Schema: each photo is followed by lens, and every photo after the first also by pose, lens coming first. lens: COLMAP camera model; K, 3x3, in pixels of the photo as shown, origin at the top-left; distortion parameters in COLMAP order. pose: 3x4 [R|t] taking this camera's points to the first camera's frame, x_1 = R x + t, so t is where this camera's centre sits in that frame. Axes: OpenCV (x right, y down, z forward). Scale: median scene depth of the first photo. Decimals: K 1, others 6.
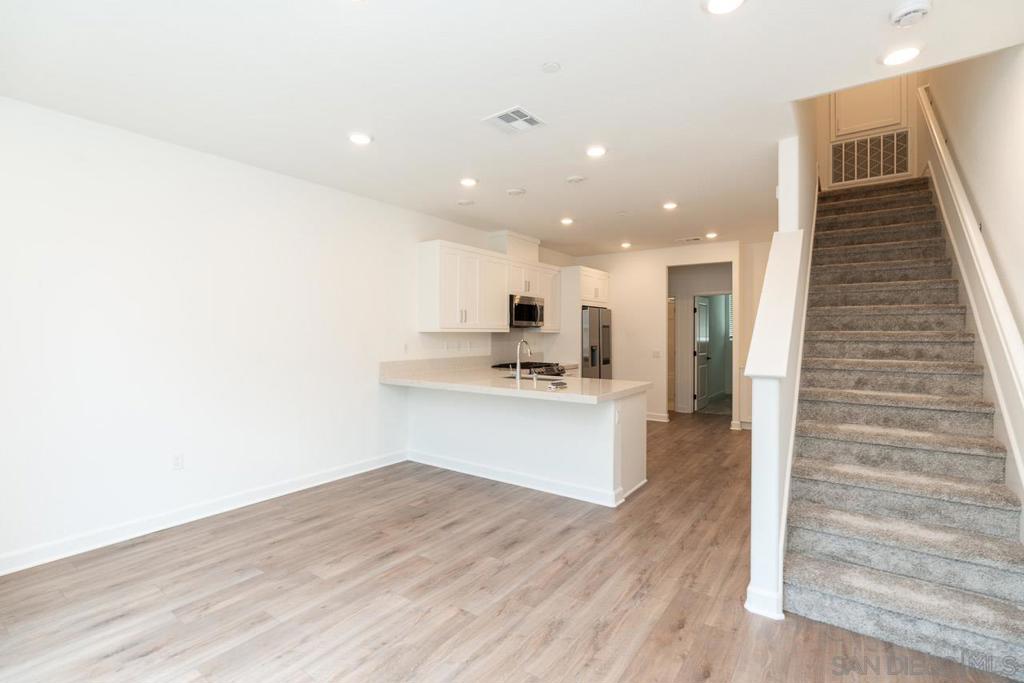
lens RADIAL K [[462.3, 0, 514.3], [0, 462.3, 334.9], [0, 0, 1]] dist [-0.002831, 0.000172]
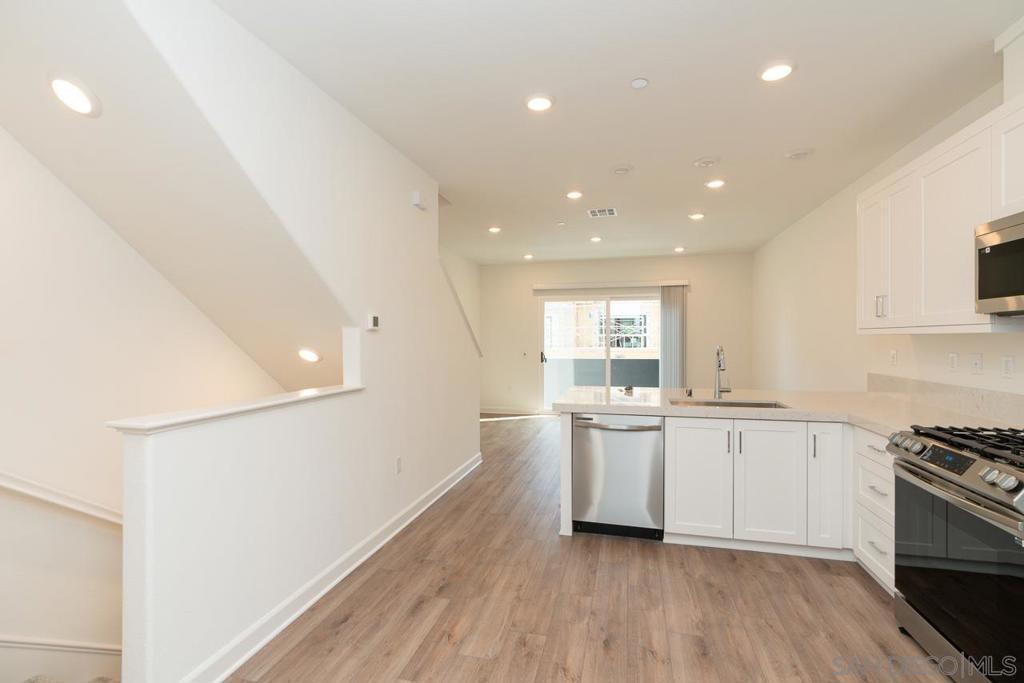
lens RADIAL K [[462.3, 0, 514.3], [0, 462.3, 334.9], [0, 0, 1]] dist [-0.002831, 0.000172]
pose [[-0.927555, 0.000308, -0.373687, 0.768831], [0.001684, 0.999993, -0.003356, -0.006628], [0.373683, -0.003742, -0.927549, 2.020205]]
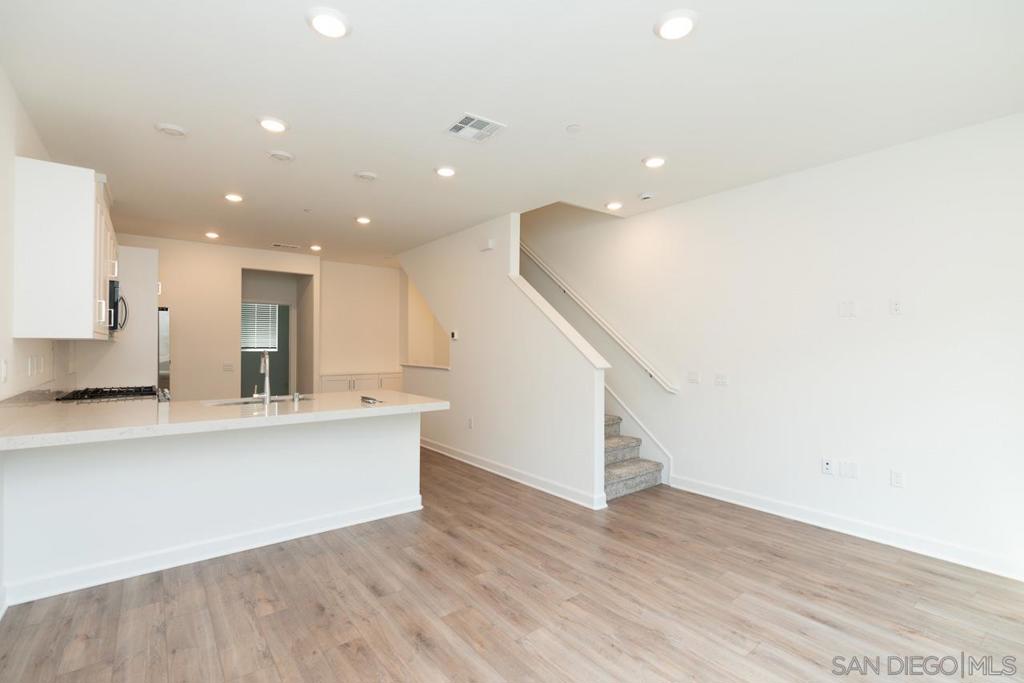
lens RADIAL K [[462.4, 0, 502.9], [0, 462.4, 343.9], [0, 0, 1]] dist [-0.001536, 0.000565]
pose [[0.294017, 0.006350, 0.955779, -0.761467], [-0.001067, 0.999979, -0.006315, 0.005331], [-0.955800, 0.000837, 0.294017, 0.531797]]
